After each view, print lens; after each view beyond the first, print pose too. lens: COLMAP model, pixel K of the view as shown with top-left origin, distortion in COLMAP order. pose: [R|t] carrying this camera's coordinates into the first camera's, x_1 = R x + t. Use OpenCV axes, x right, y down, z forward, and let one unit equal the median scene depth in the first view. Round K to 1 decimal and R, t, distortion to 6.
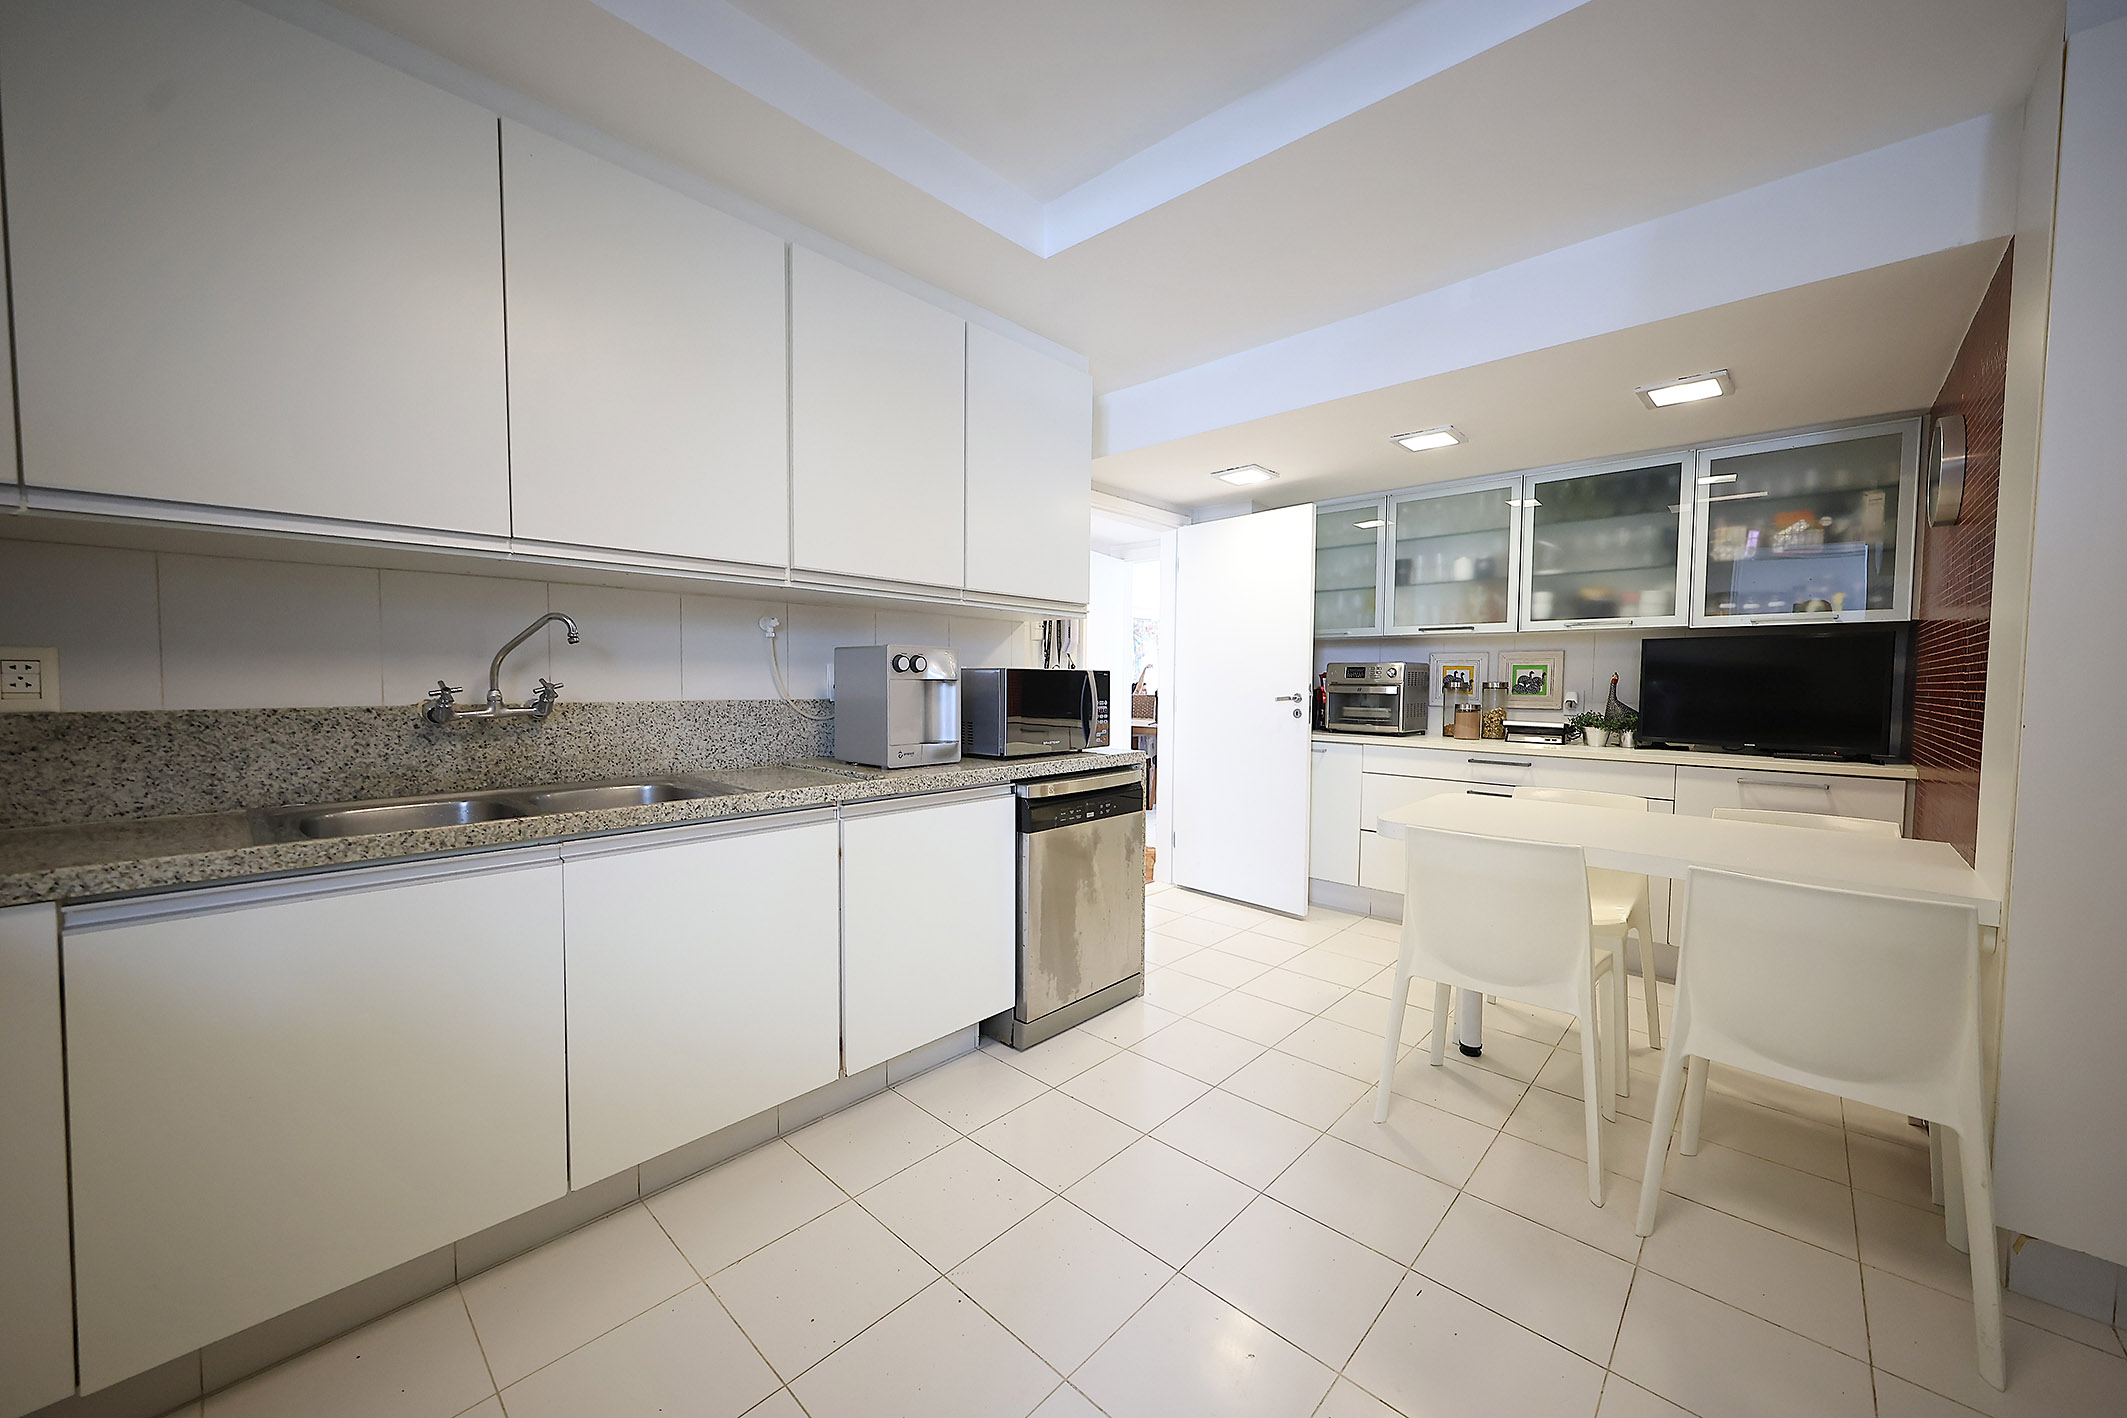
lens RADIAL K [[784.0, 0, 1063.5], [0, 784.0, 709.0], [0, 0, 1]] dist [0.001054, 0.000041]
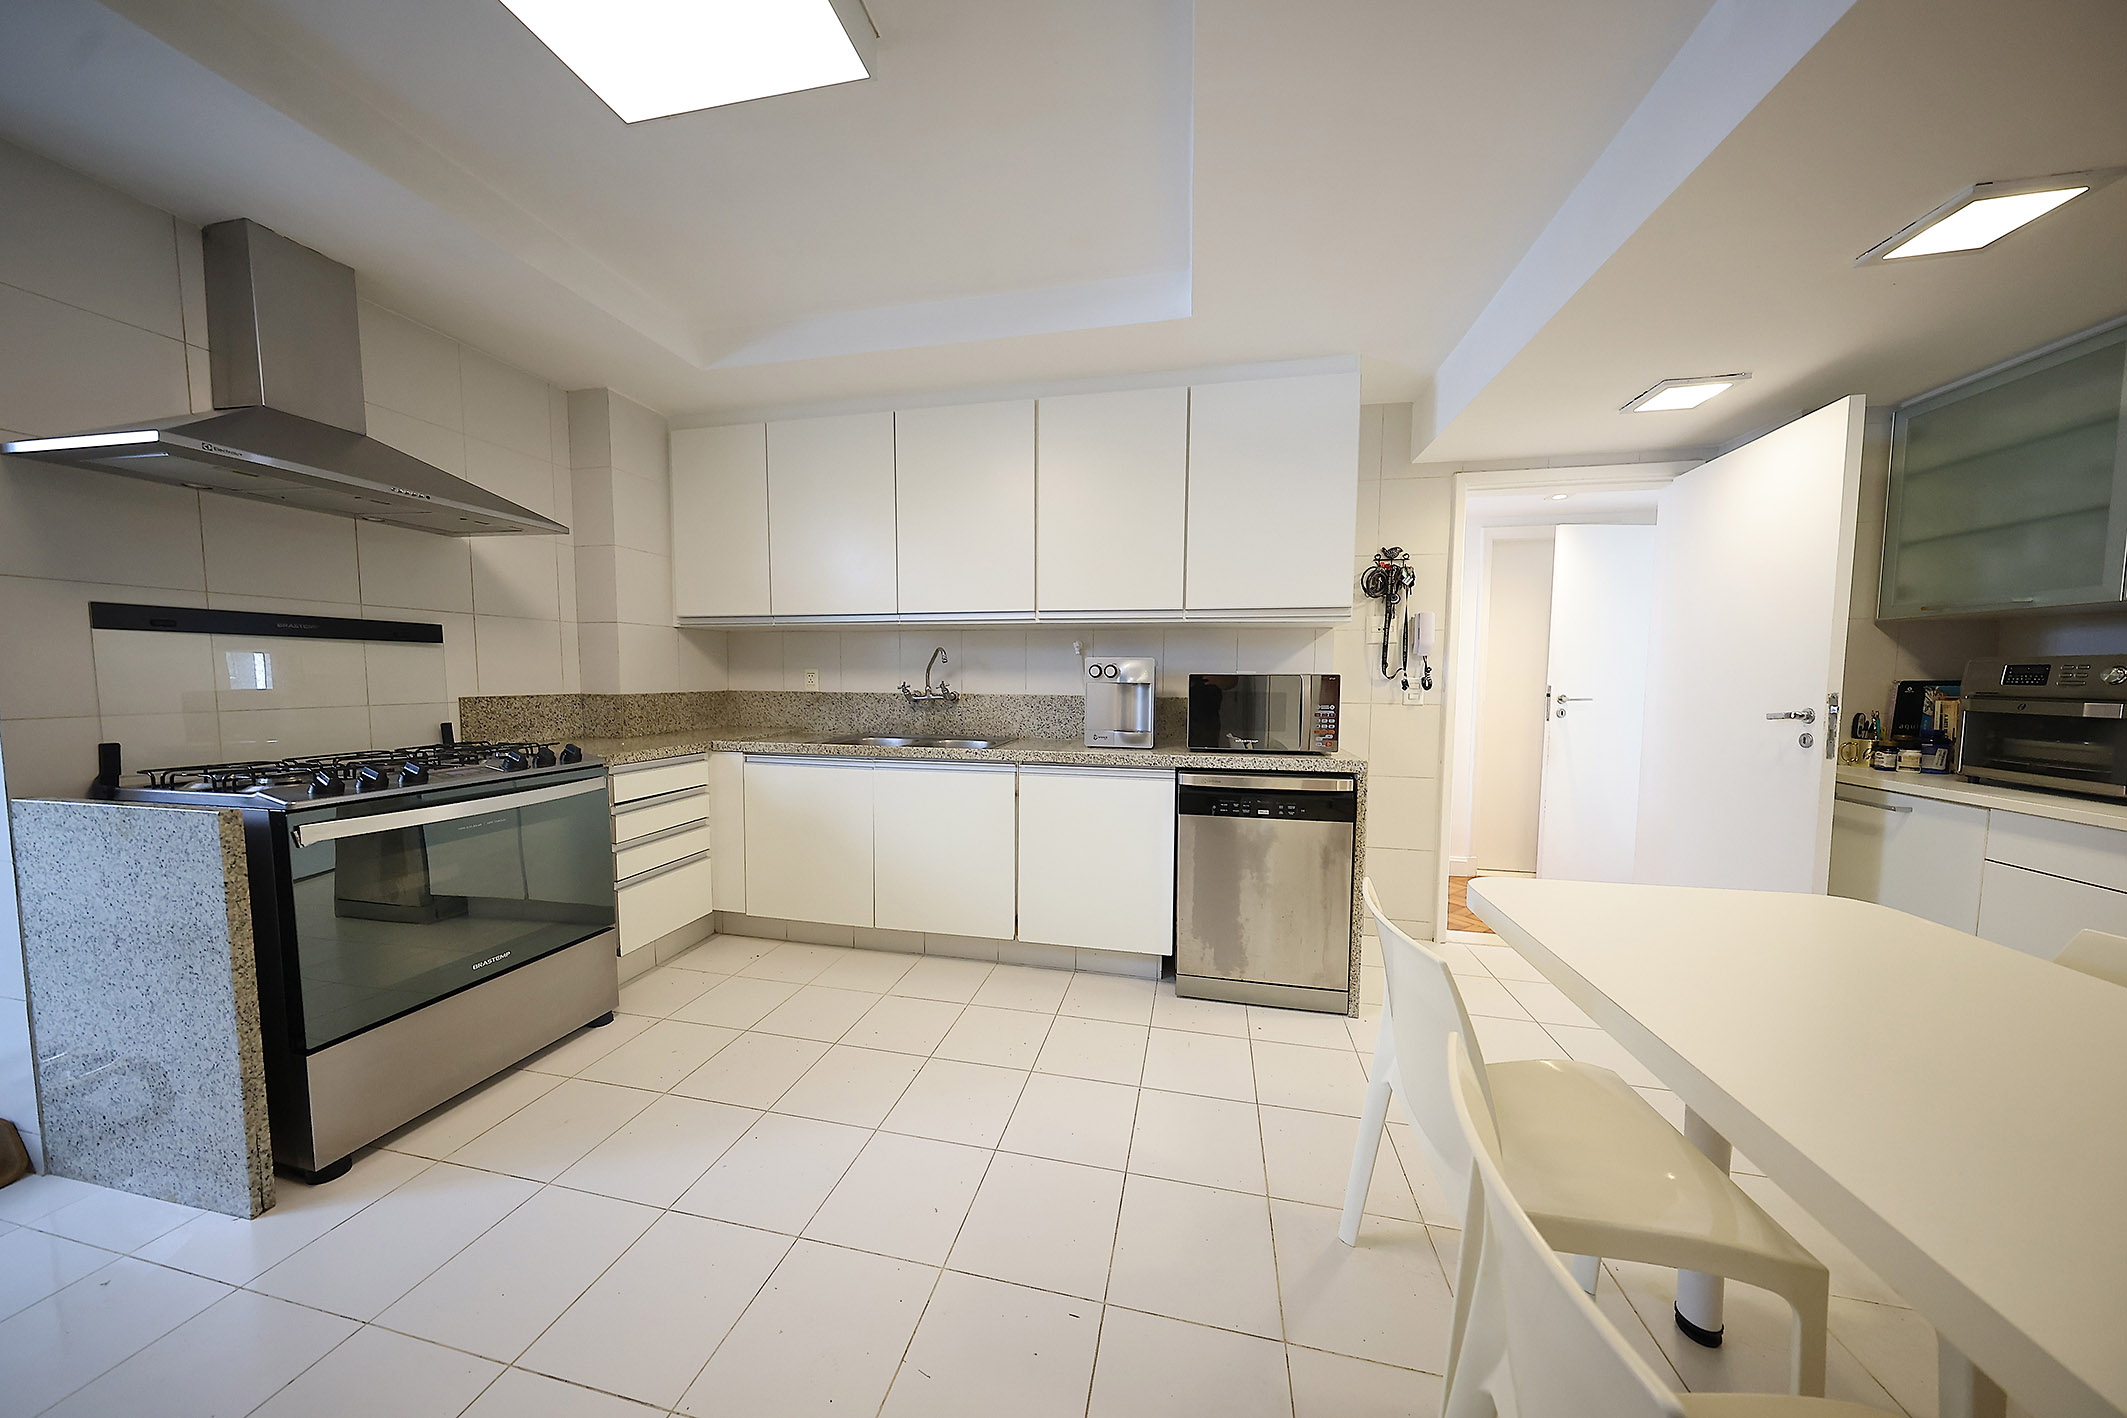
lens RADIAL K [[636.0, 0, 1066.5], [0, 636.0, 710.5], [0, 0, 1]] dist [-0.000381, -0.000029]
pose [[0.510572, 0.044228, -0.858697, 0.683648], [-0.037160, 0.998878, 0.029354, -0.018365], [0.859032, 0.016922, 0.511642, 0.363808]]
